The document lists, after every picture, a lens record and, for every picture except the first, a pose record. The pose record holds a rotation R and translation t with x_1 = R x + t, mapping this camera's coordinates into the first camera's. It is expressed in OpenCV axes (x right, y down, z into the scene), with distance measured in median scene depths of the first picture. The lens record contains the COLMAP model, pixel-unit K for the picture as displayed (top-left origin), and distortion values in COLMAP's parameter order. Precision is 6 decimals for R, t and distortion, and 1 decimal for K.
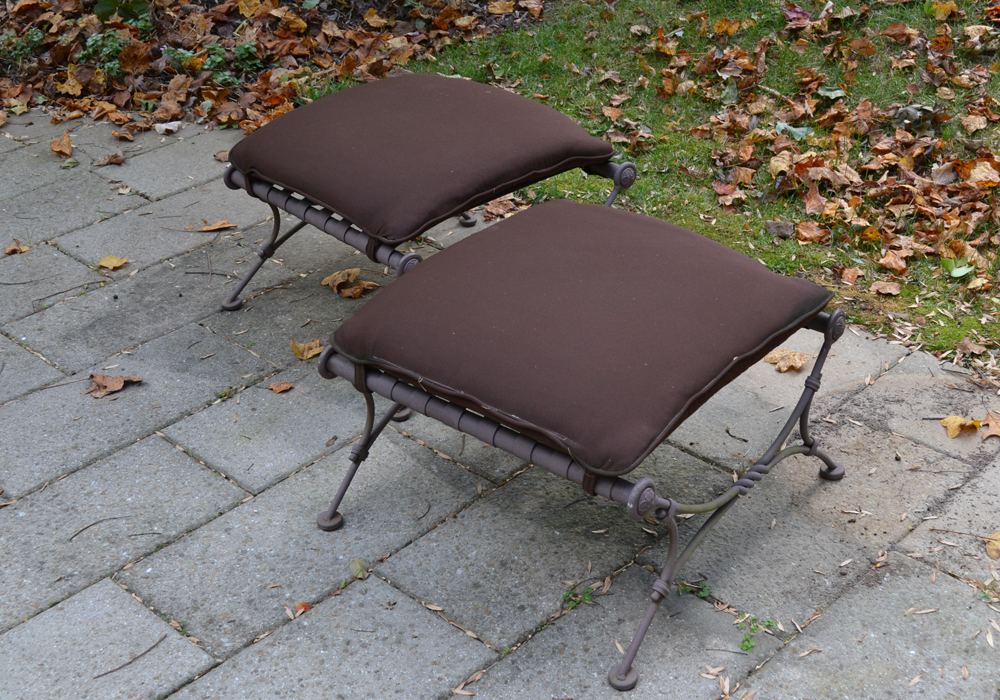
lens RADIAL K [[1130.4, 0, 500.3], [0, 1130.4, 351.5], [0, 0, 1]] dist [-0.025170, 0.000000]
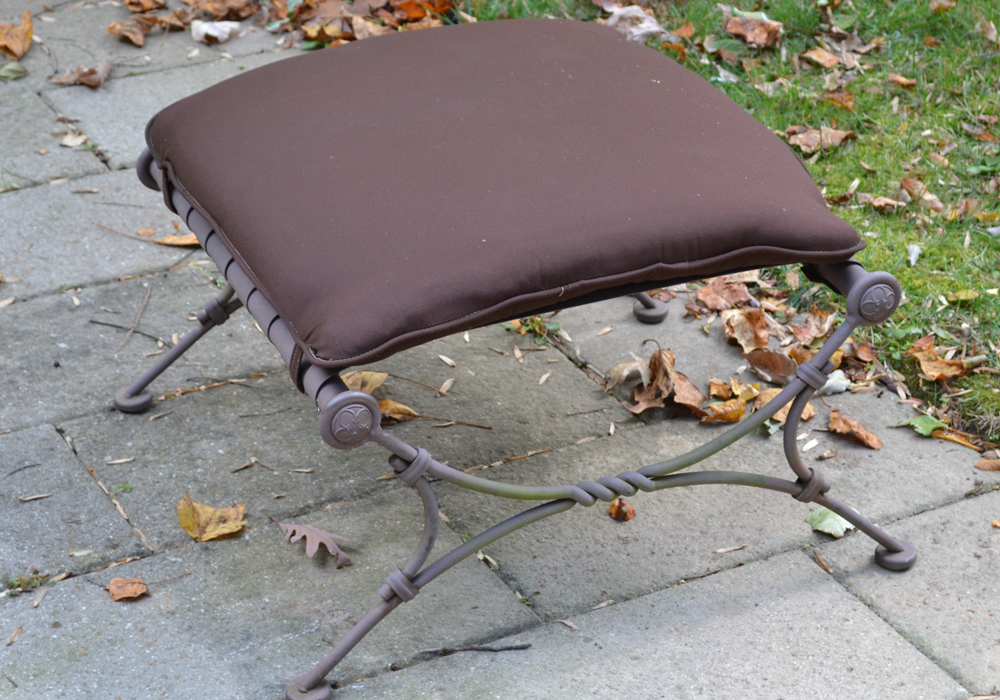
lens RADIAL K [[2144.3, 0, 499.9], [0, 2144.3, 349.1], [0, 0, 1]] dist [0.031540, 0.000000]
pose [[0.964922, 0.173053, -0.197427, 0.098166], [-0.184932, 0.981798, -0.043268, -0.044487], [0.186346, 0.078261, 0.979362, 0.045924]]
